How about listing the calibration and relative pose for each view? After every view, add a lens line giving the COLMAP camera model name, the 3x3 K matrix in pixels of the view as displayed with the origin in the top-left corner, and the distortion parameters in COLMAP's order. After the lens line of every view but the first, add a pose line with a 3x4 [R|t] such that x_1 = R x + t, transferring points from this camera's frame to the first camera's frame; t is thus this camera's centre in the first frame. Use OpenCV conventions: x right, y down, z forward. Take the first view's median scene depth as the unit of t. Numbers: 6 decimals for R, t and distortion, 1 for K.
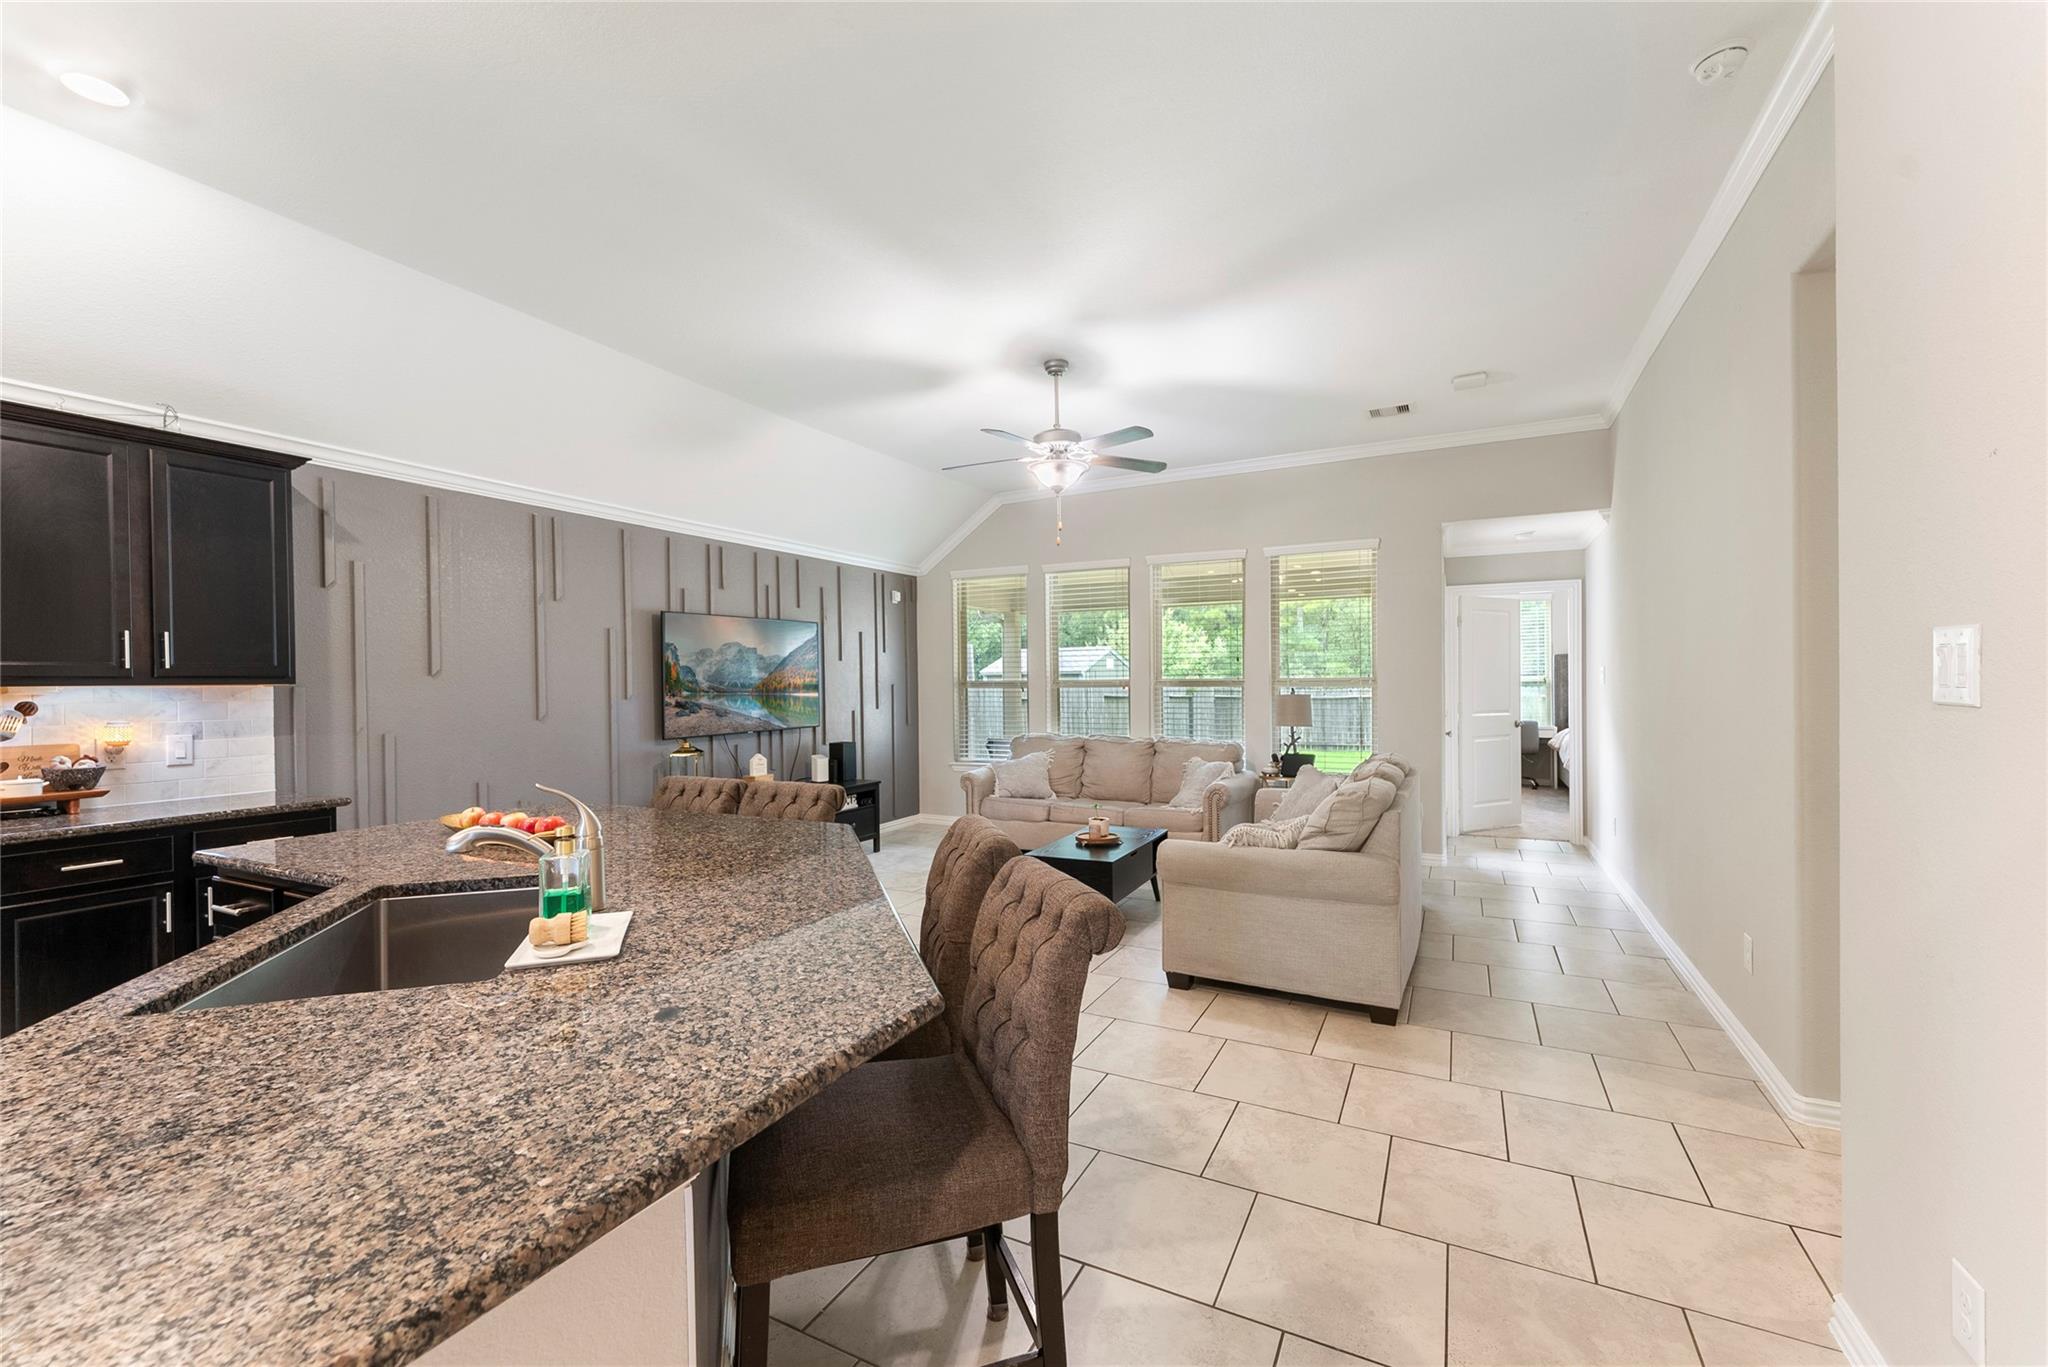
lens RADIAL K [[834.7, 0, 1019.6], [0, 834.7, 677.2], [0, 0, 1]] dist [0.000913, 0.000073]
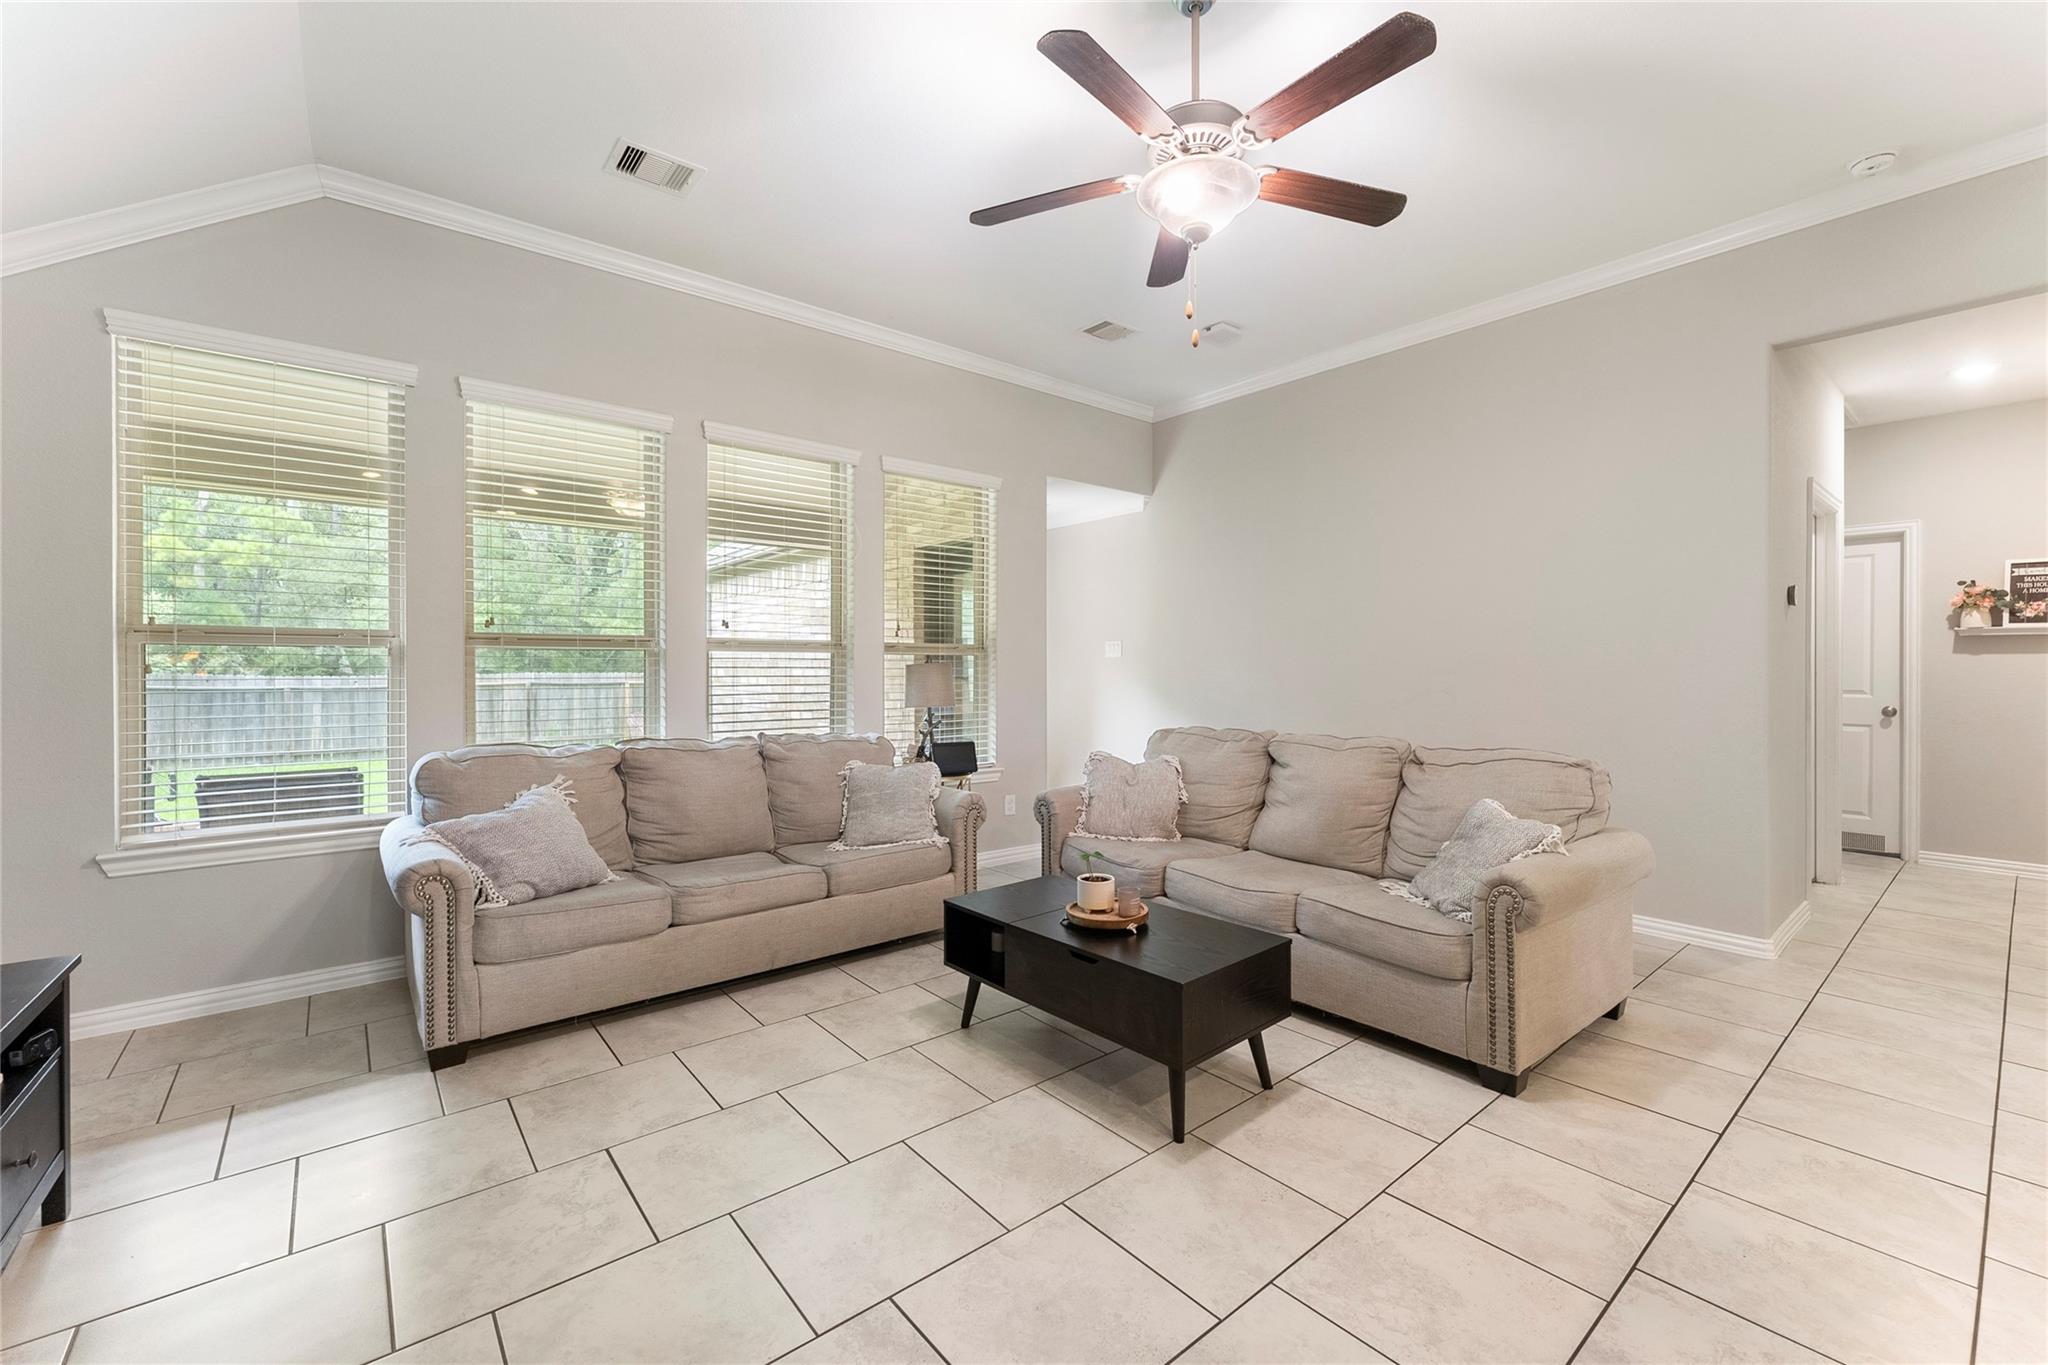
lens RADIAL K [[832.9, 0, 1029.3], [0, 832.9, 667.1], [0, 0, 1]] dist [-0.001662, -0.000121]
pose [[0.381983, 0.012068, 0.924091, -0.375443], [-0.008402, 0.999919, -0.009586, 0.035677], [-0.924131, -0.004102, 0.382053, 0.751198]]
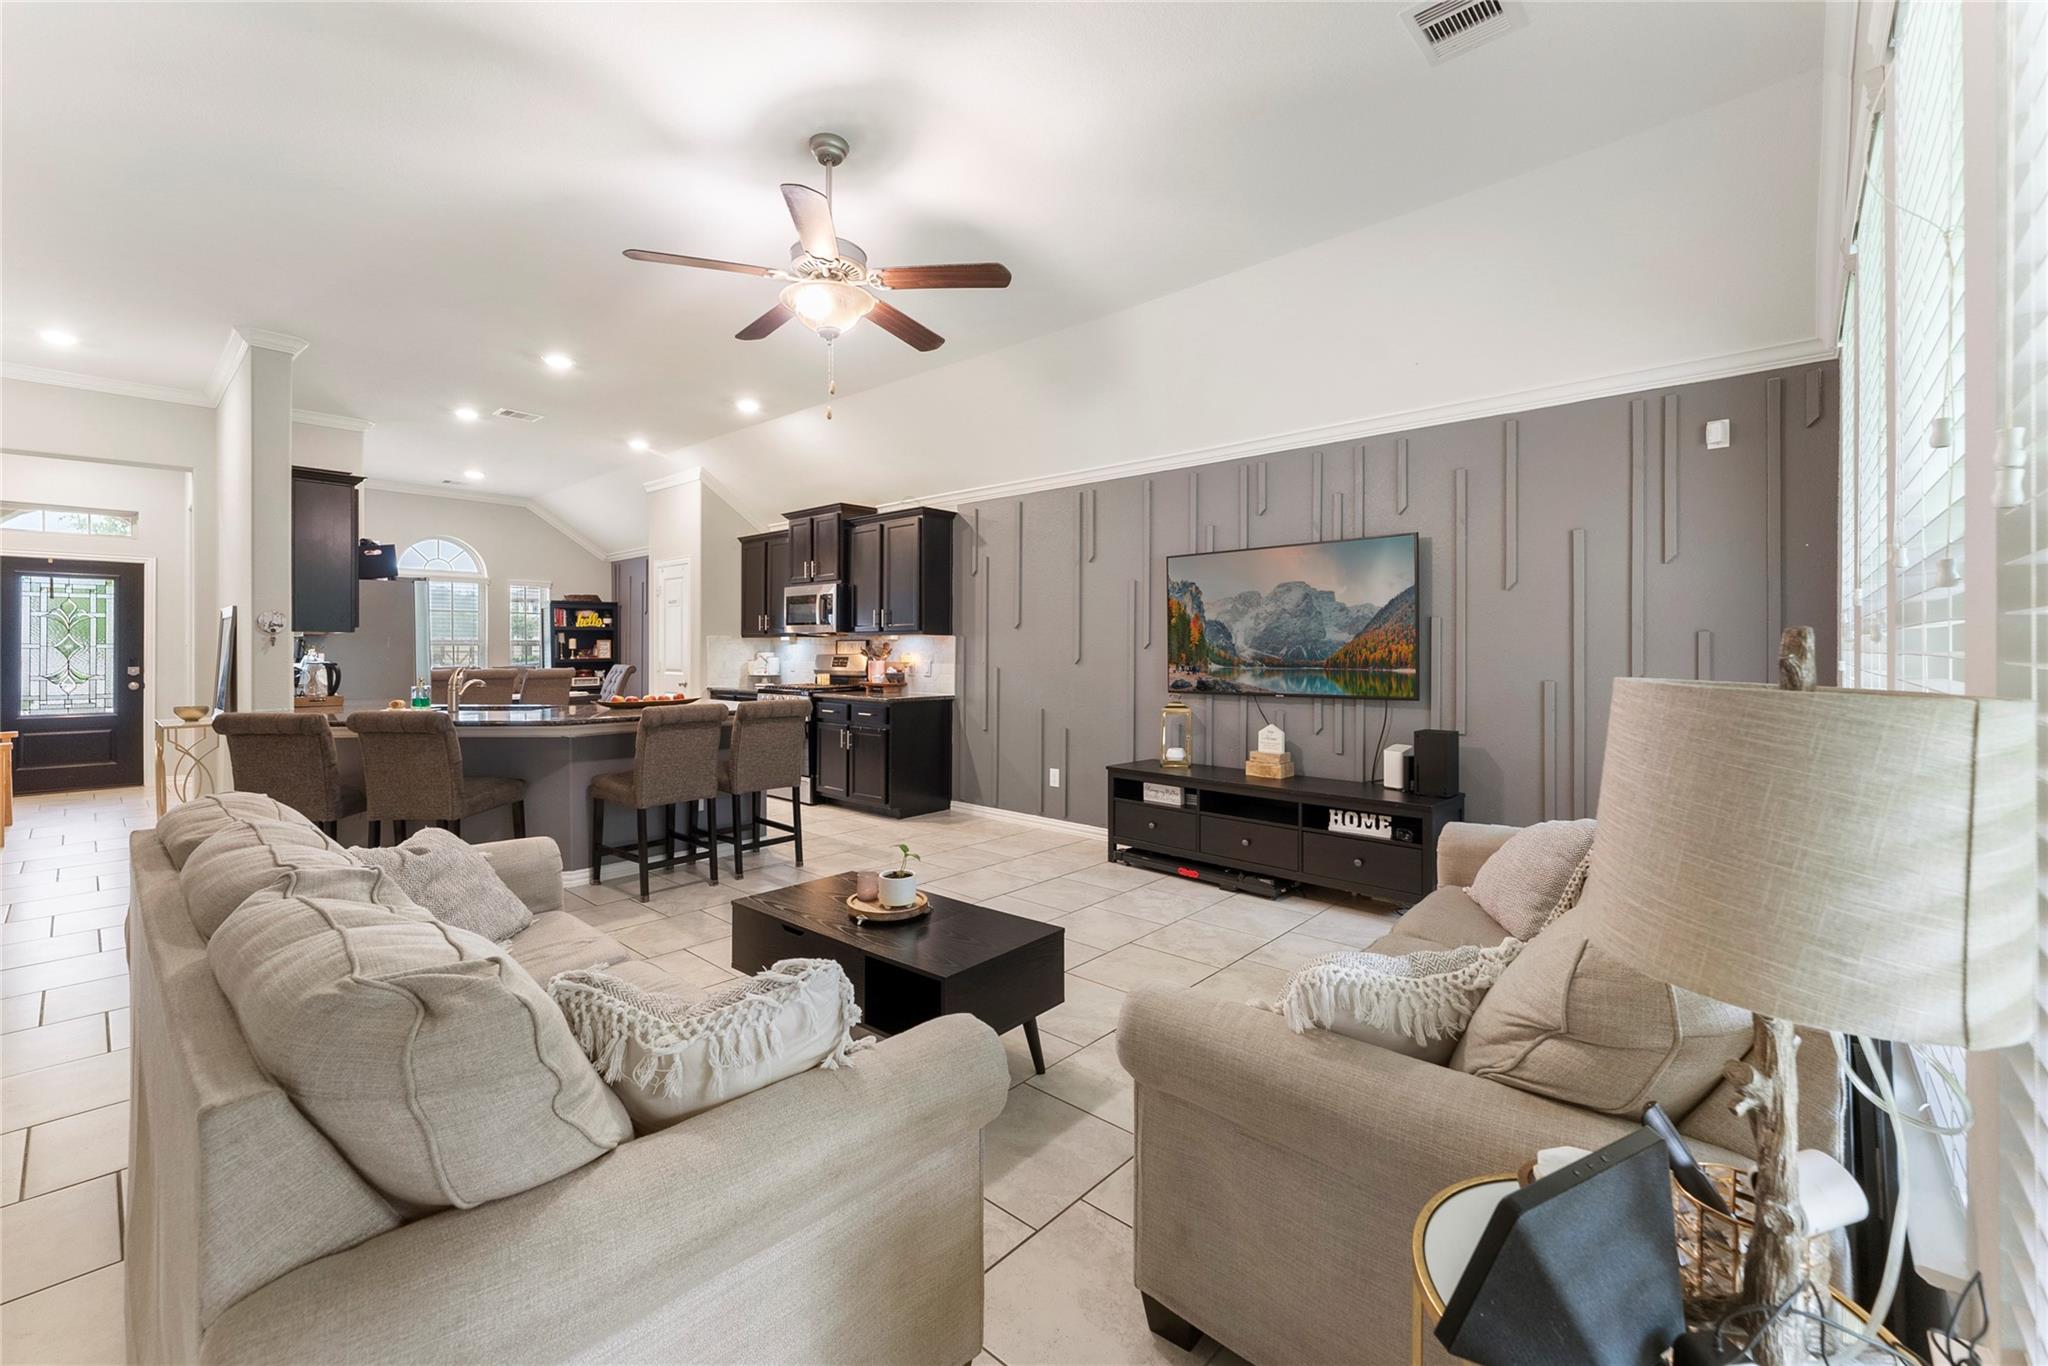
lens RADIAL K [[841.7, 0, 1022.4], [0, 841.7, 660.3], [0, 0, 1]] dist [-0.000828, -0.000473]
pose [[-0.246826, 0.018635, -0.968881, 0.556063], [0.003681, 0.999826, 0.018293, 0.022064], [0.969053, 0.000949, -0.246852, 1.097792]]
